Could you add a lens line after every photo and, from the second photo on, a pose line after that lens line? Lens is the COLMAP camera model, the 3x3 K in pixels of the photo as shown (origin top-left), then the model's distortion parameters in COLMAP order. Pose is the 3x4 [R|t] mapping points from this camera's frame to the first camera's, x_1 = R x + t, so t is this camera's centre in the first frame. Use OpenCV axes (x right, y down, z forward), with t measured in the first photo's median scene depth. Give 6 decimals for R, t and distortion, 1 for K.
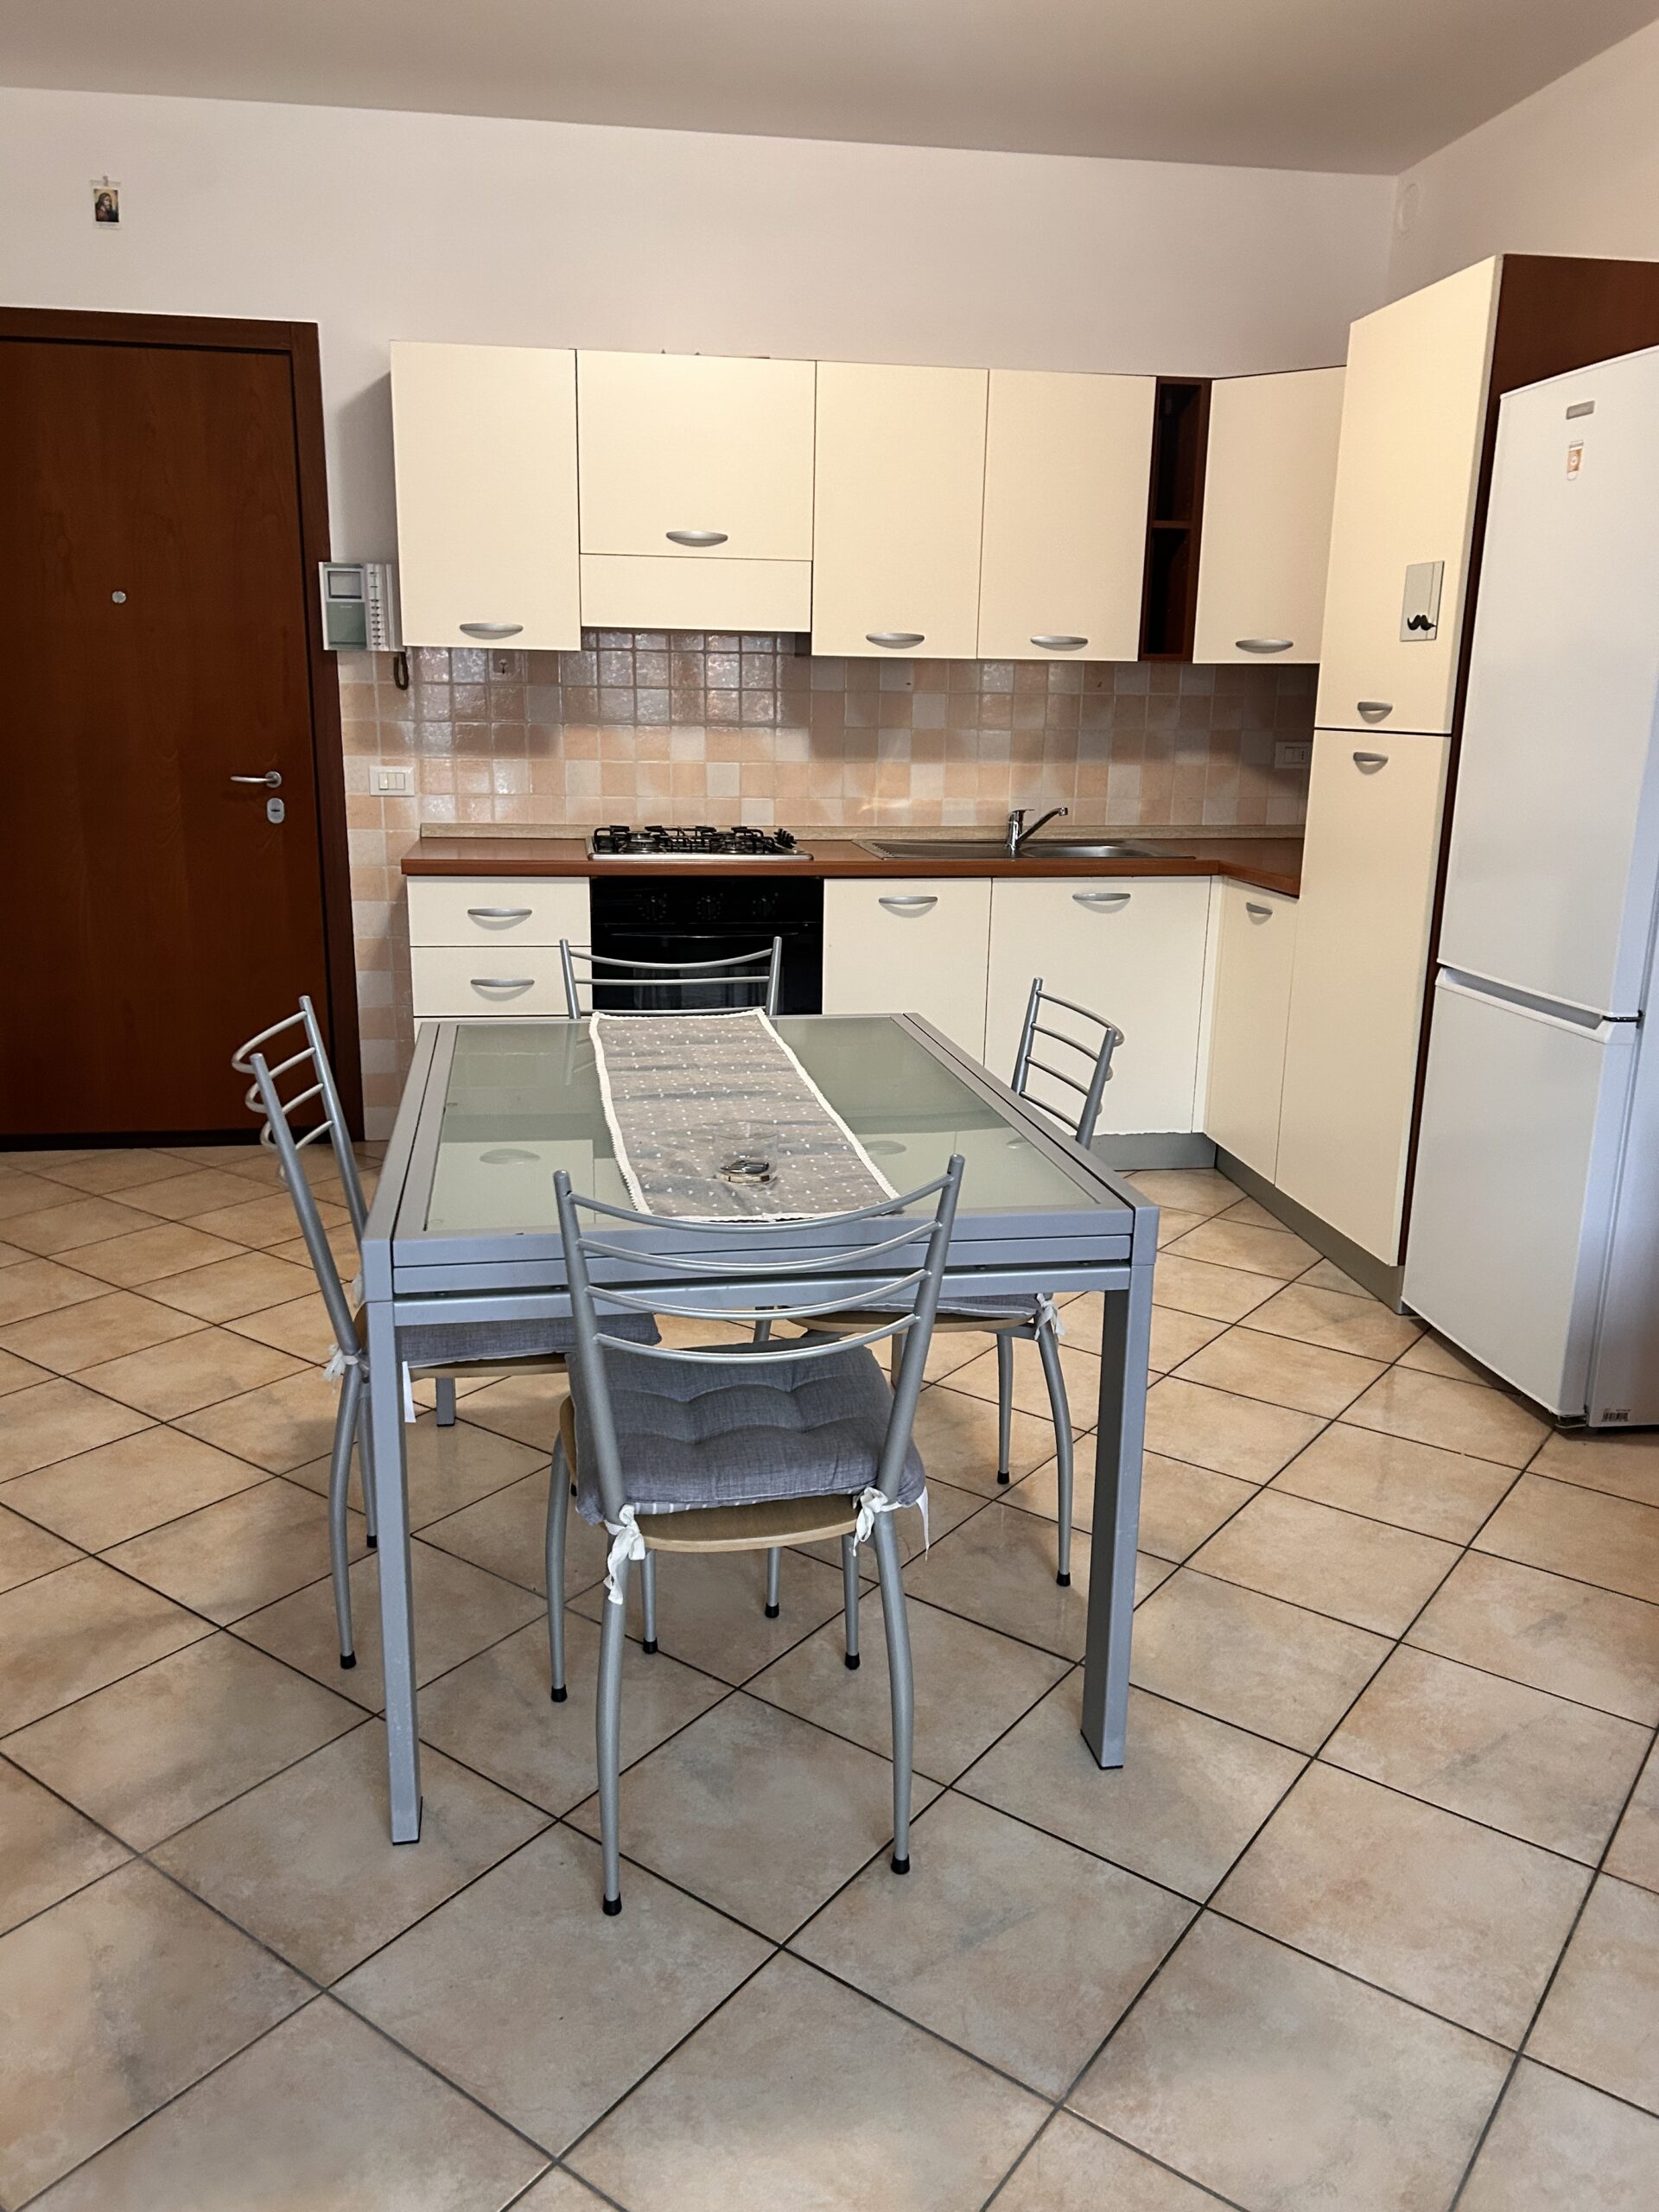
lens RADIAL K [[1670.8, 0, 793.5], [0, 1670.8, 1104.2], [0, 0, 1]] dist [0.073170, -0.099685]
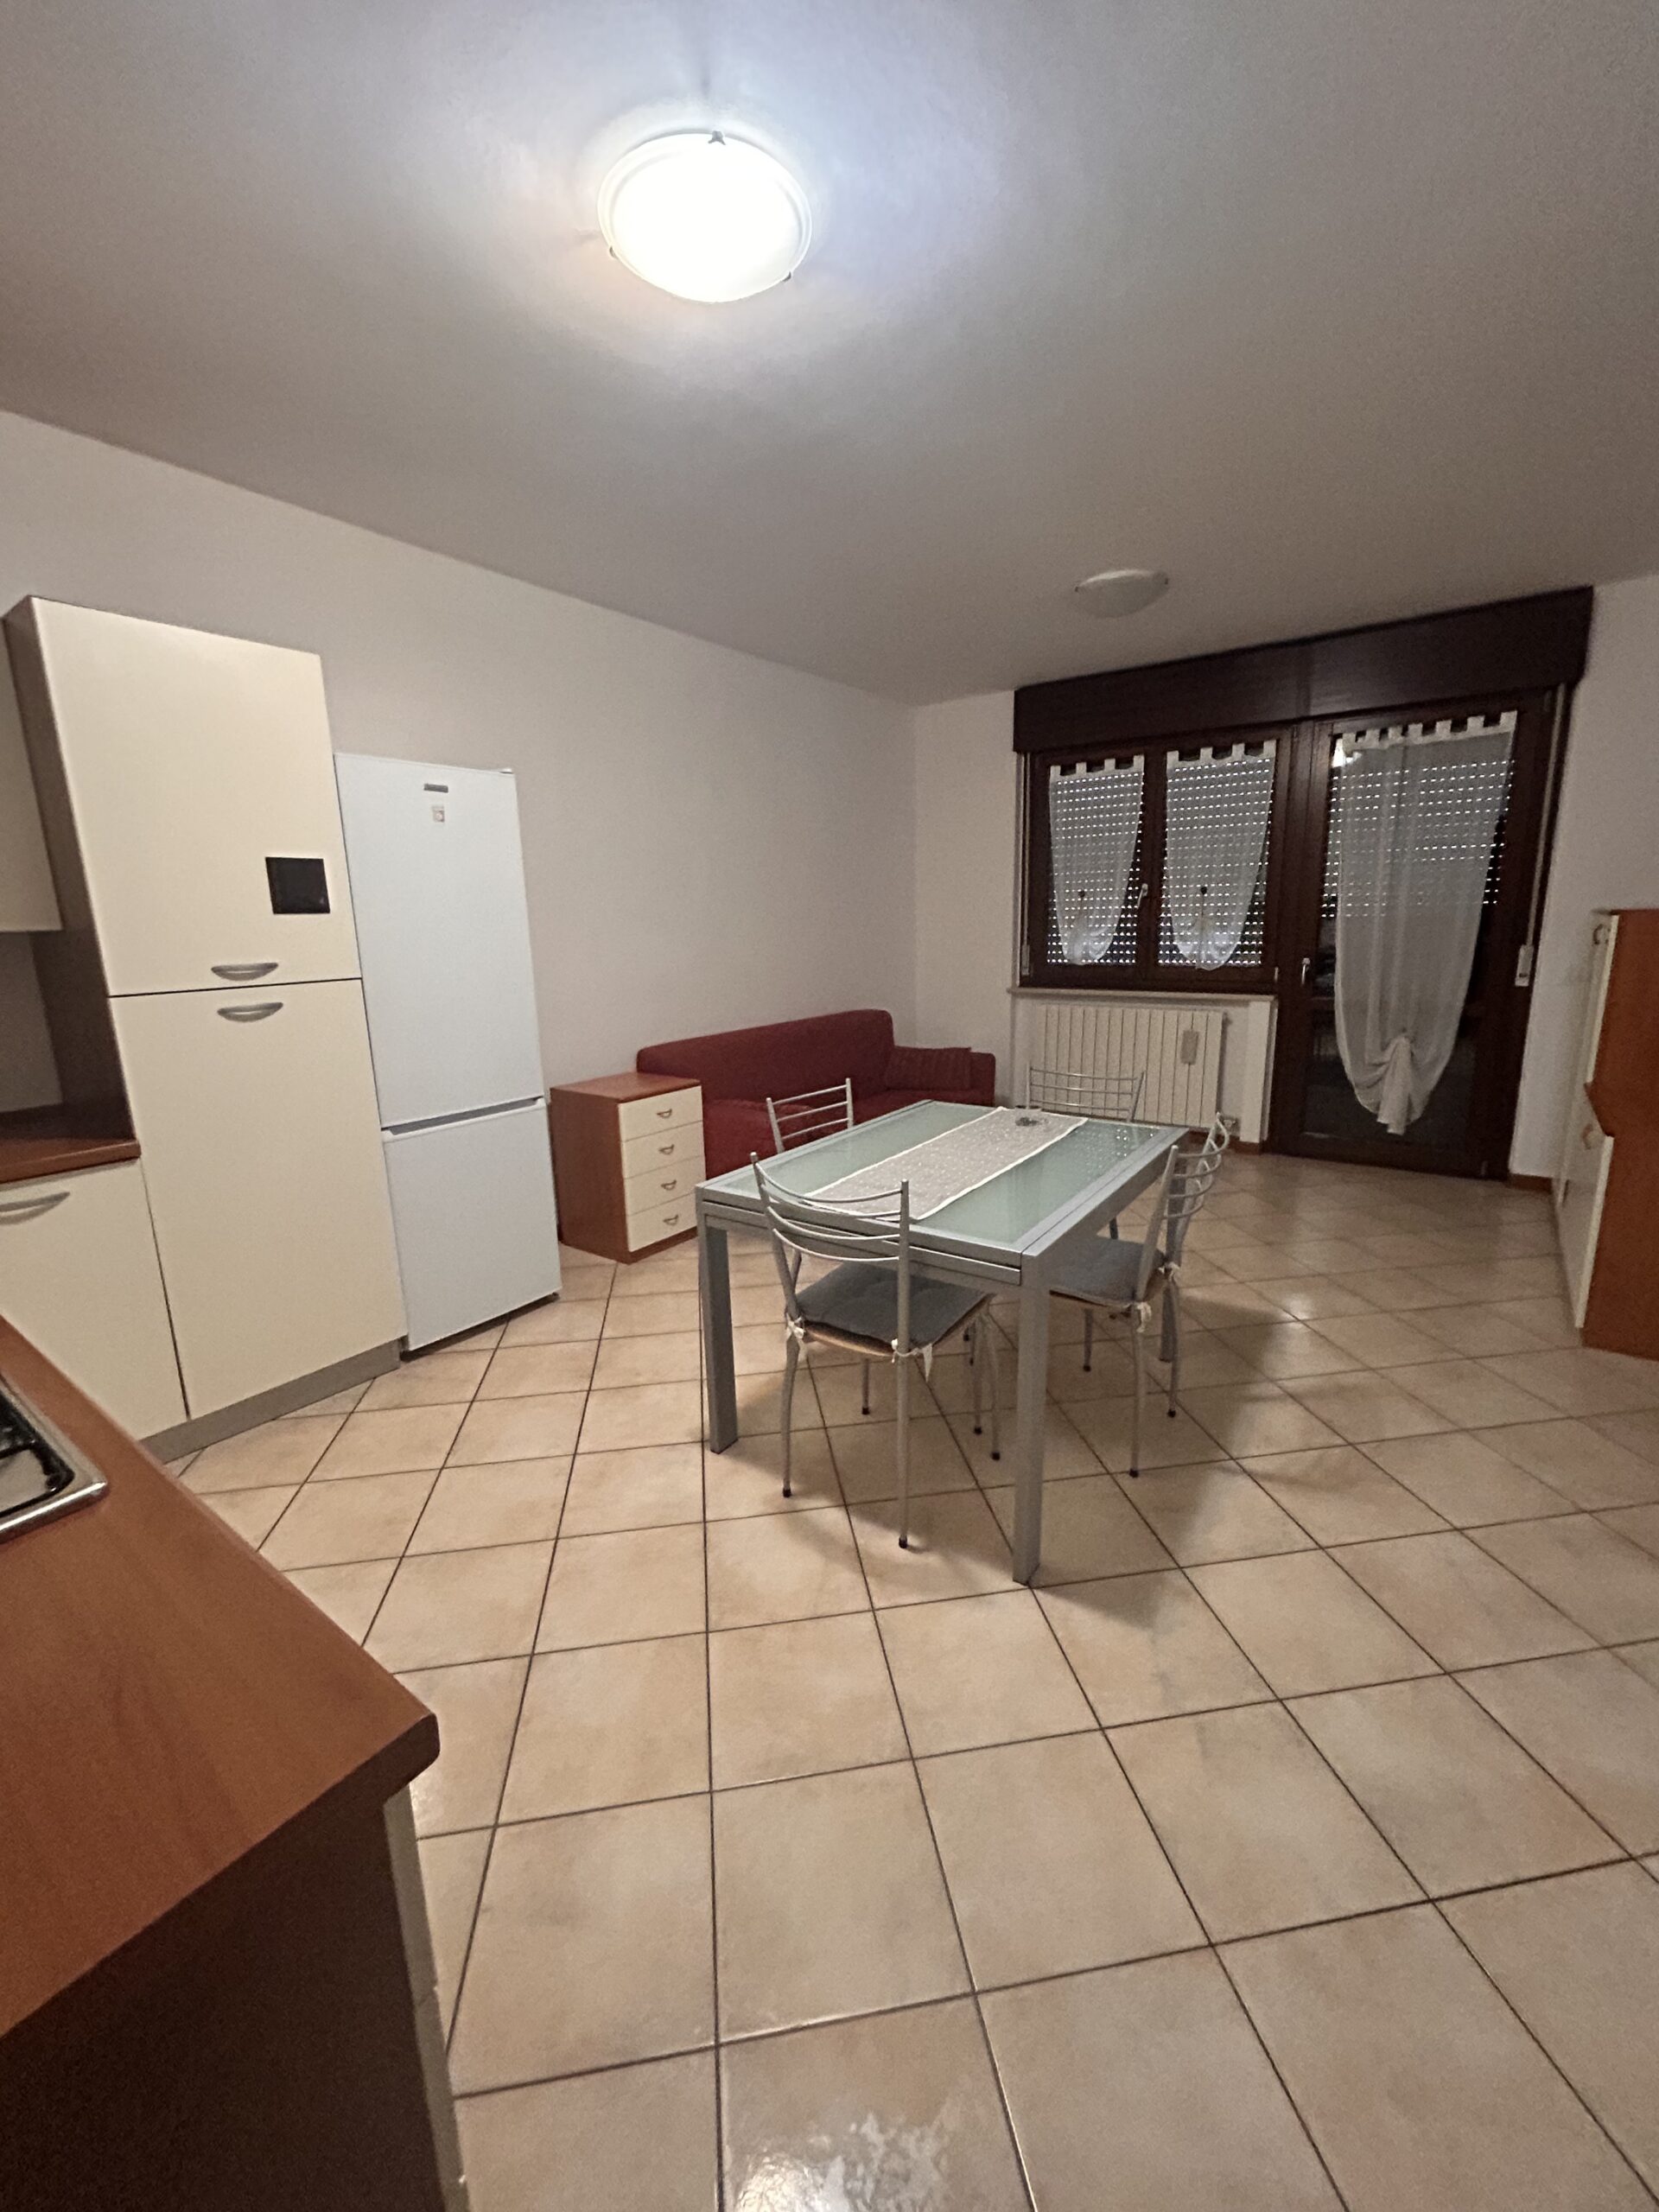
lens RADIAL K [[895.3, 0, 829.0], [0, 895.3, 1103.5], [0, 0, 1]] dist [0.001179, 0.000226]
pose [[-0.715912, -0.146690, 0.682607, -0.344790], [0.177949, 0.907056, 0.381554, -0.263408], [-0.675133, 0.394628, -0.623269, 0.957345]]
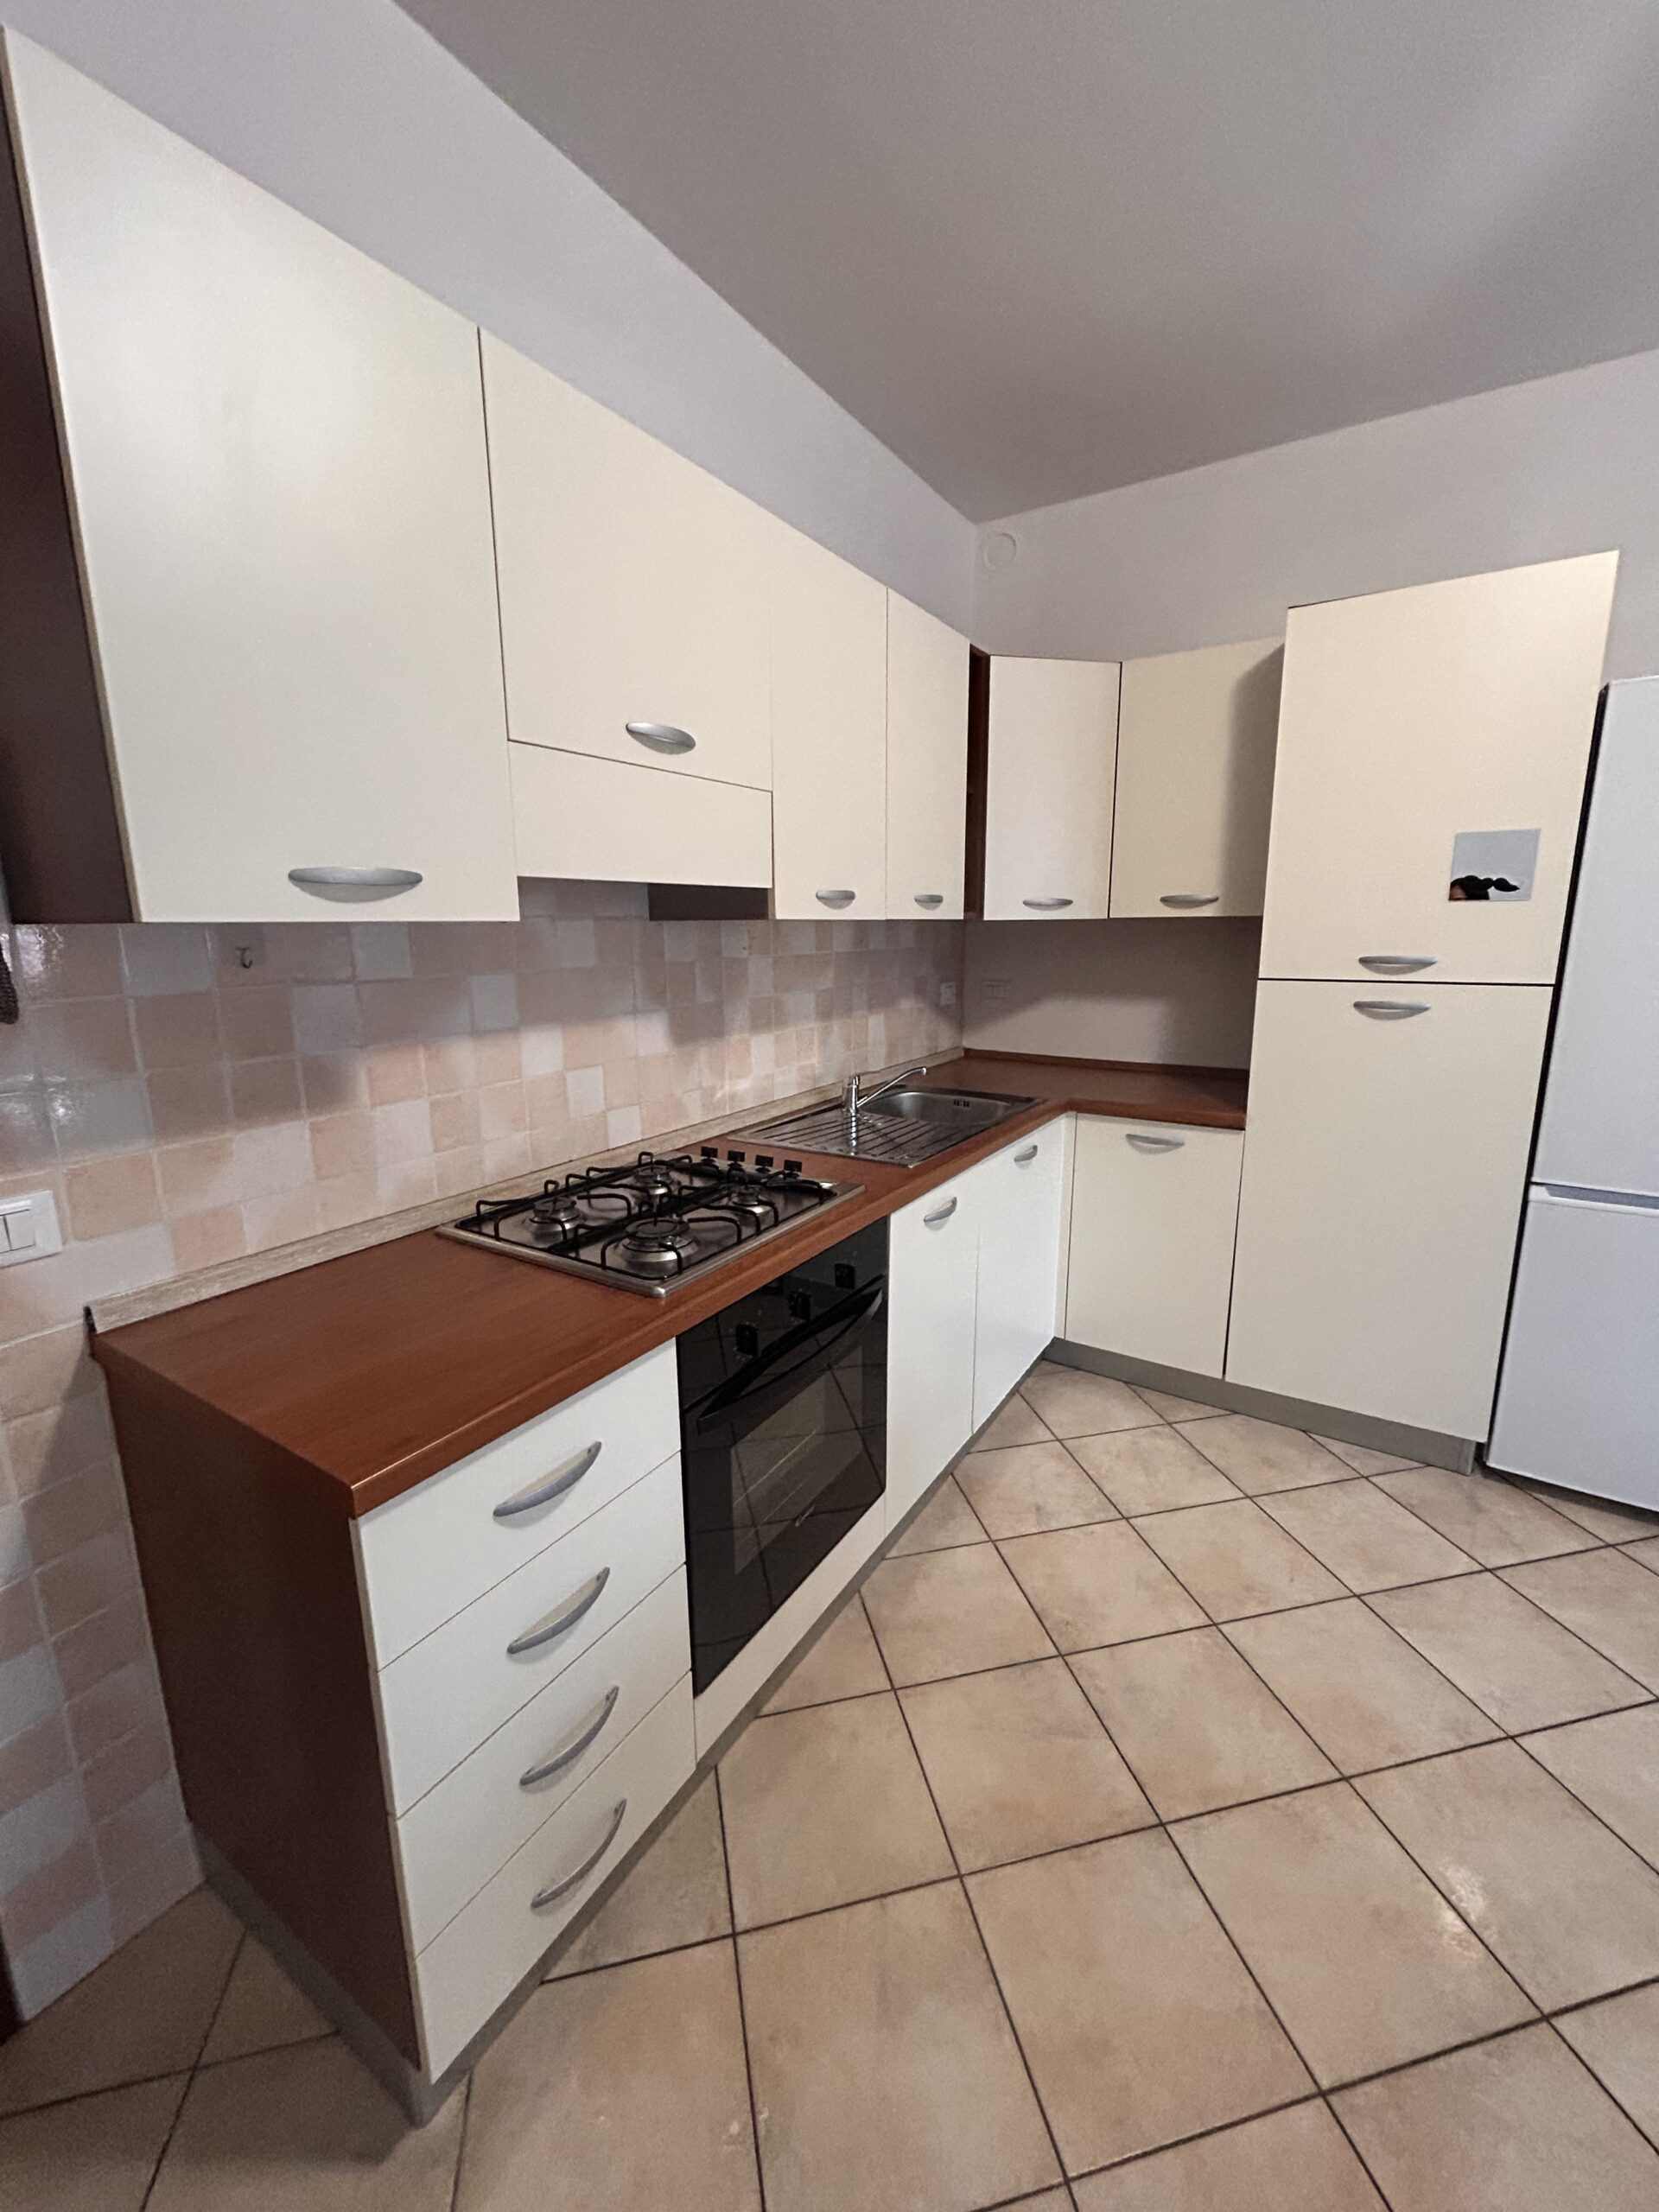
lens RADIAL K [[892.4, 0, 829.4], [0, 892.4, 1102.5], [0, 0, 1]] dist [-0.001688, -0.000312]
pose [[0.639701, -0.175633, 0.748288, -0.285336], [0.204464, 0.977350, 0.054604, -0.208684], [-0.740930, 0.118067, 0.661123, 0.744986]]
